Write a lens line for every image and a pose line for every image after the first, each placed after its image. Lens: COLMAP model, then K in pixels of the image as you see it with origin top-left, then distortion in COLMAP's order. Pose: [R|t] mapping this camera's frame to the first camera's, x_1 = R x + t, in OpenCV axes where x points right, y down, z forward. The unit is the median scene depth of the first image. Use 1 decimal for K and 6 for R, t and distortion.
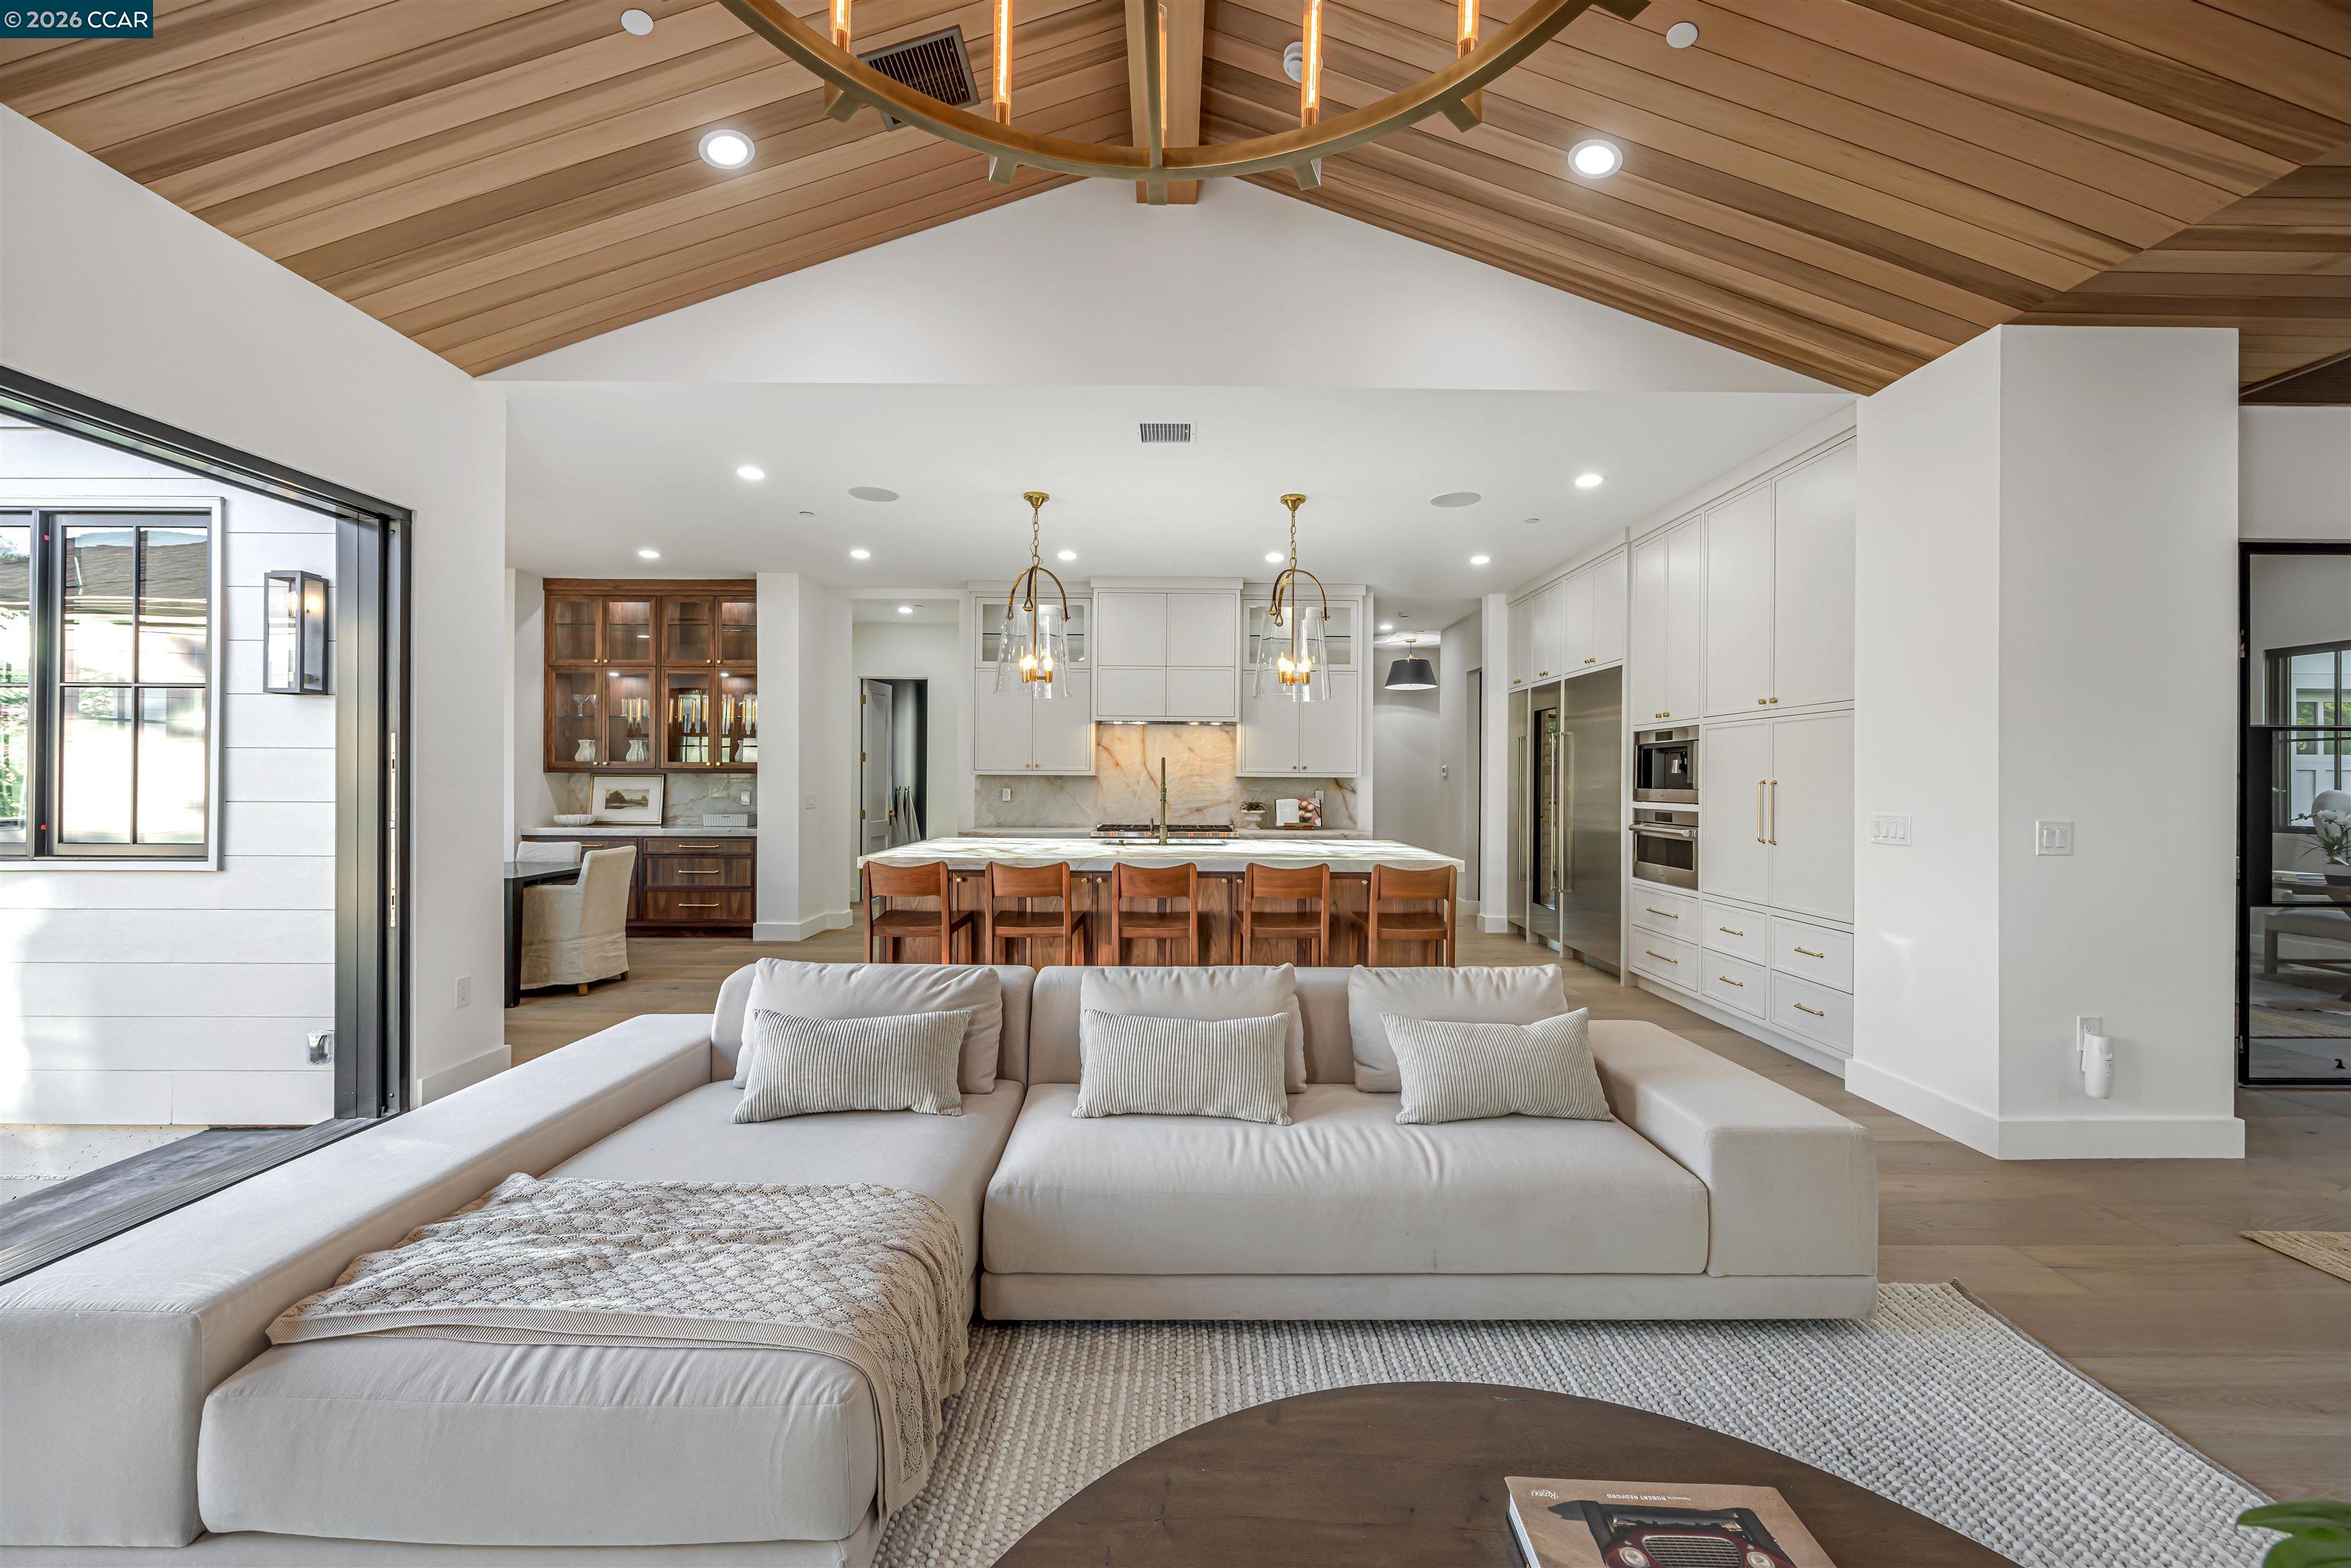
lens RADIAL K [[917.3, 0, 1179.6], [0, 917.3, 783.4], [0, 0, 1]] dist [-0.003048, -0.000029]
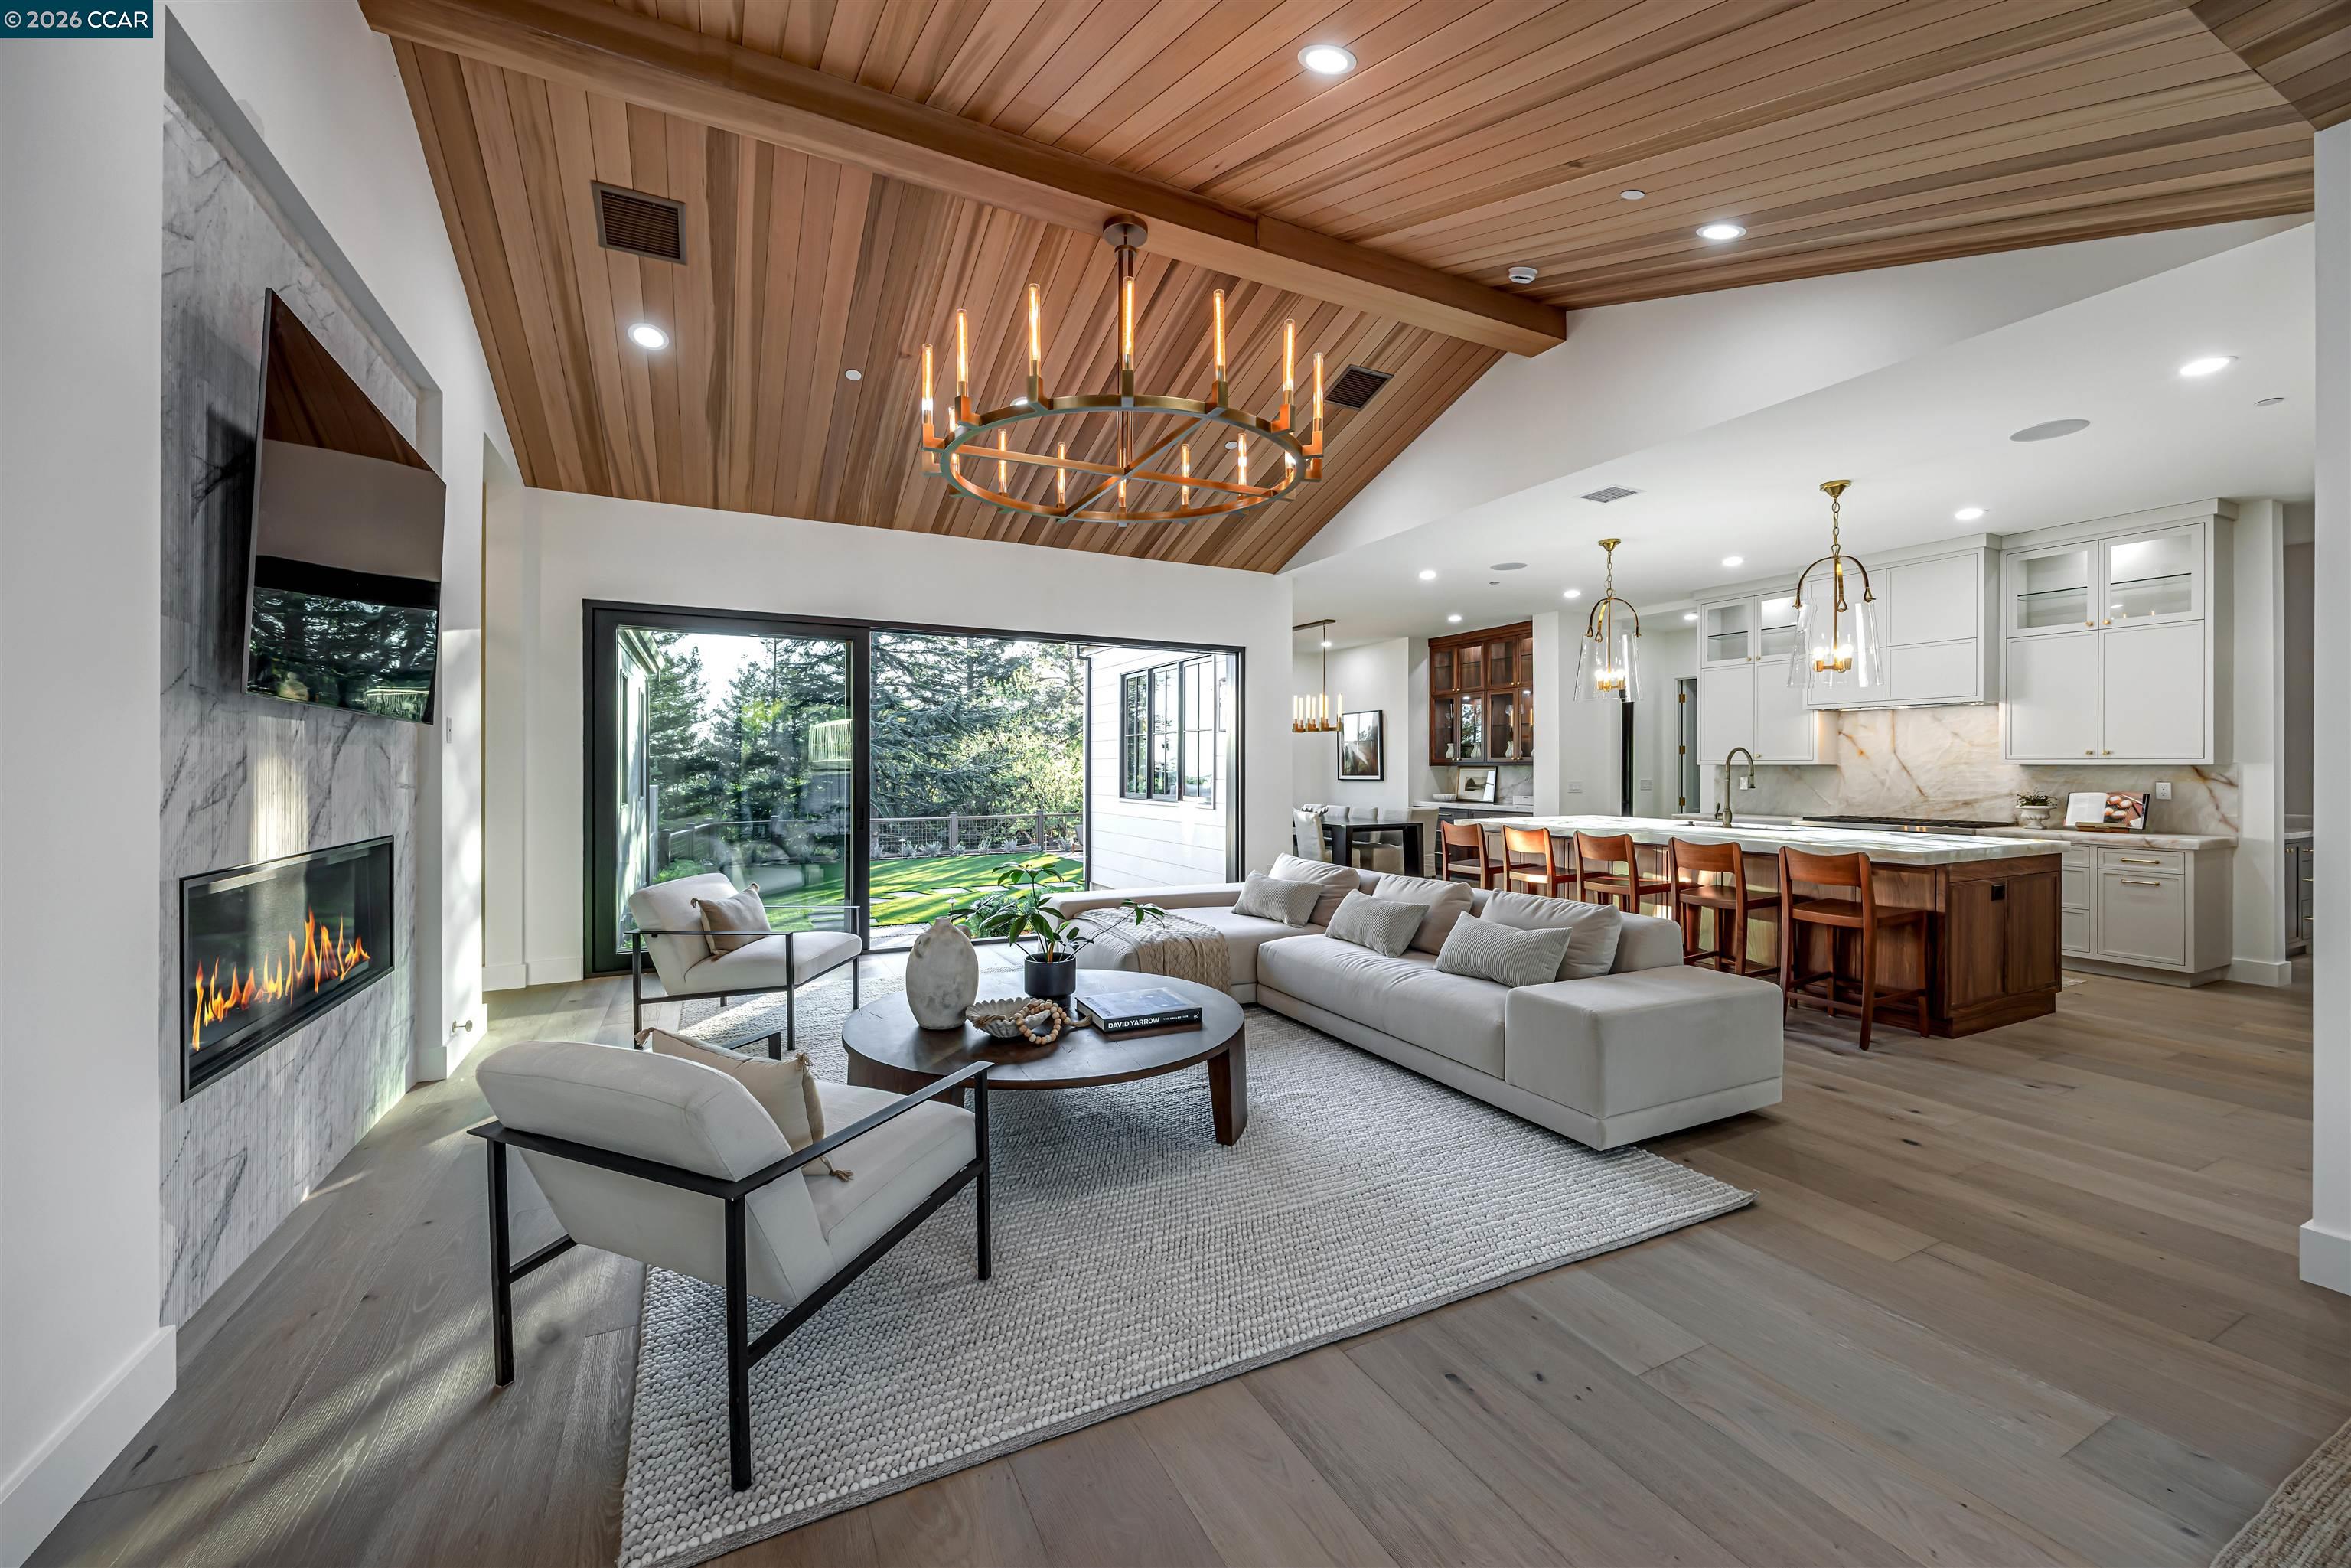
lens RADIAL K [[917.3, 0, 1174.6], [0, 917.3, 766.4], [0, 0, 1]] dist [-0.003048, -0.000029]
pose [[0.444017, -0.006783, -0.895993, 0.479927], [-0.003198, 0.999953, -0.009155, 0.004206], [0.896013, 0.006930, 0.443974, -0.057249]]
